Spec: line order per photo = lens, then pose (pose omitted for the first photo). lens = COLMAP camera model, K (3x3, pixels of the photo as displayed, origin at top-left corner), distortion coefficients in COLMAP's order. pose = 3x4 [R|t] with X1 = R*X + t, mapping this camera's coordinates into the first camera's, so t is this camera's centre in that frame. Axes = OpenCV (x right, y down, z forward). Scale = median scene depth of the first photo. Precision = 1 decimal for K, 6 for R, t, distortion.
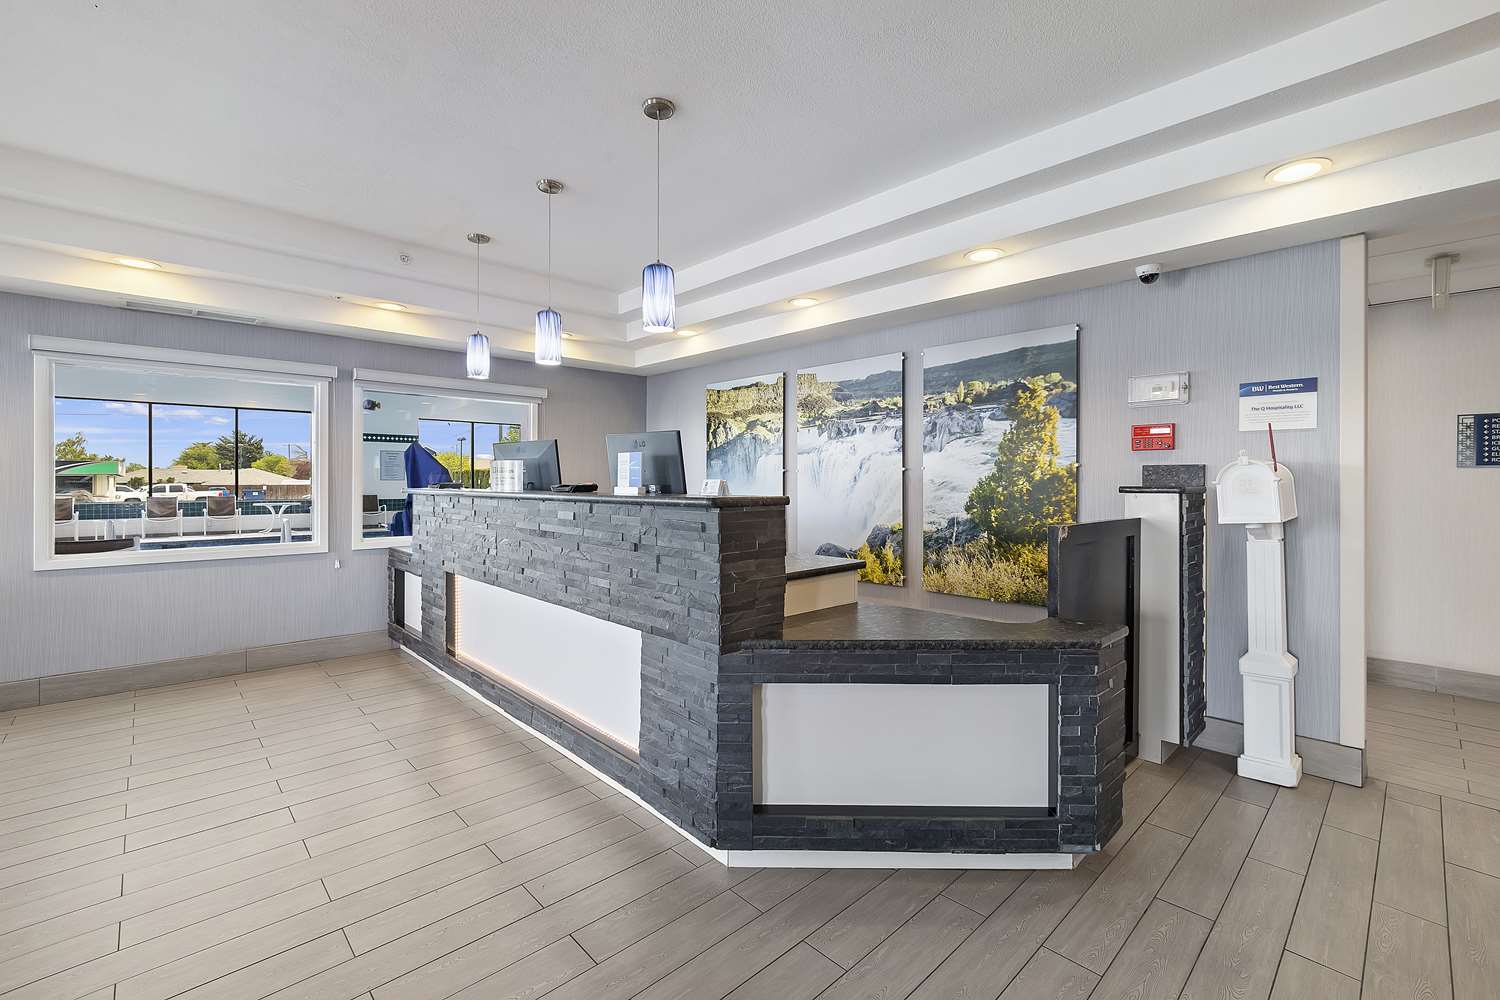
lens RADIAL K [[730.1, 0, 748.7], [0, 730.1, 490.9], [0, 0, 1]] dist [-0.000325, -0.000042]
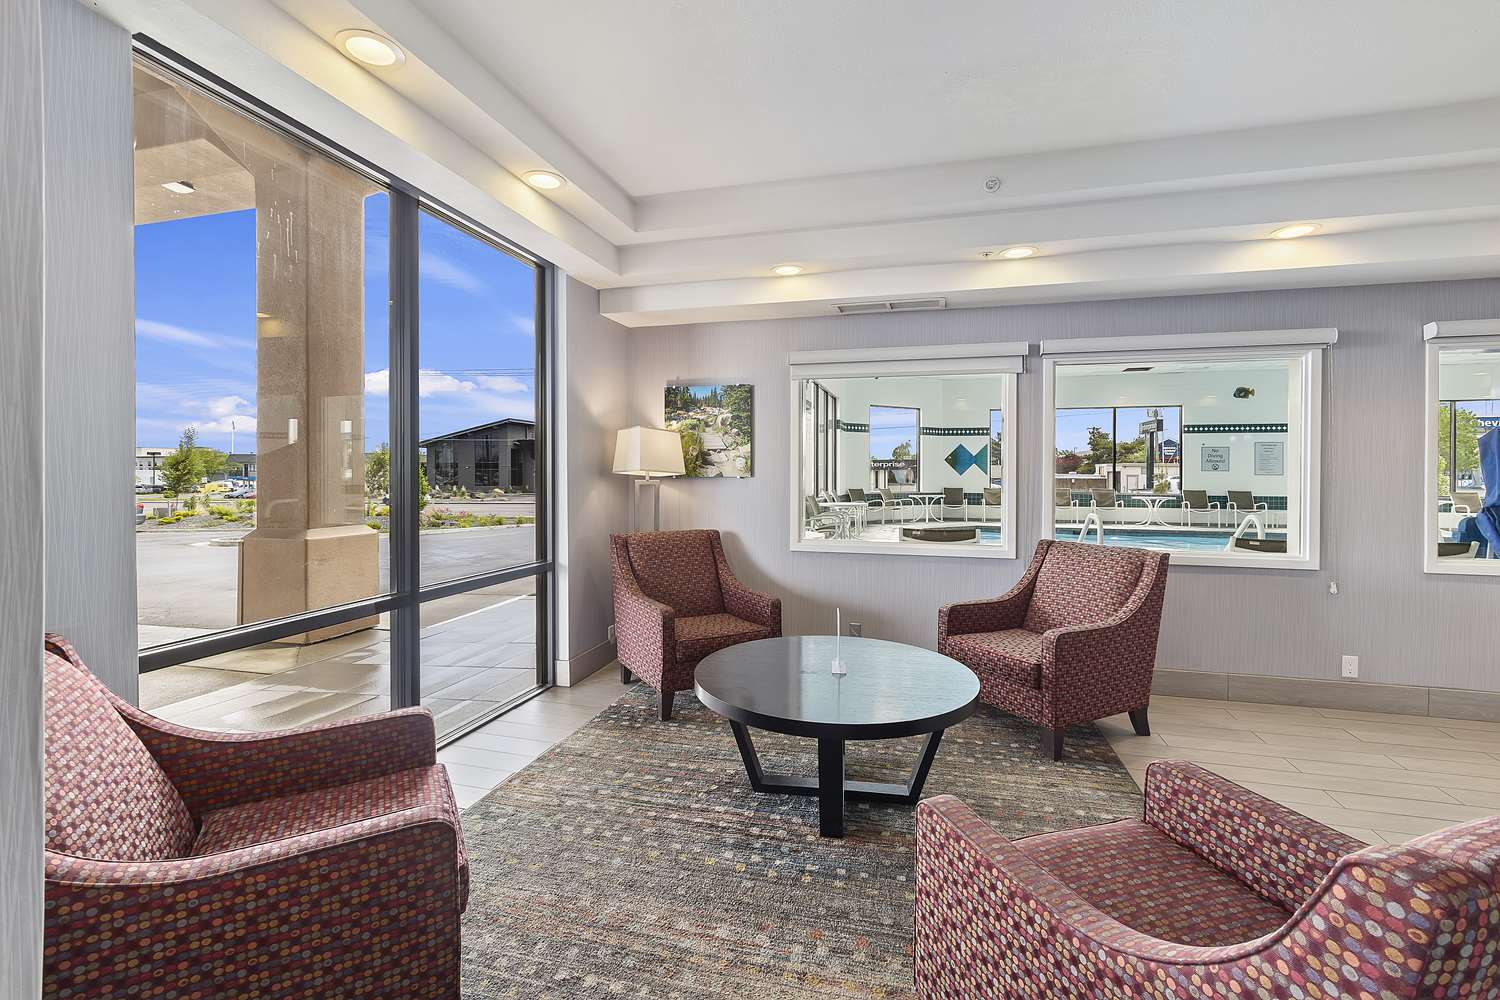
lens RADIAL K [[730.1, 0, 748.4], [0, 730.1, 492.6], [0, 0, 1]] dist [-0.000325, -0.000042]
pose [[0.469982, 0.018414, -0.882484, 0.055880], [-0.010254, 0.999829, 0.015401, 0.004033], [0.882616, 0.001810, 0.470090, 0.211667]]
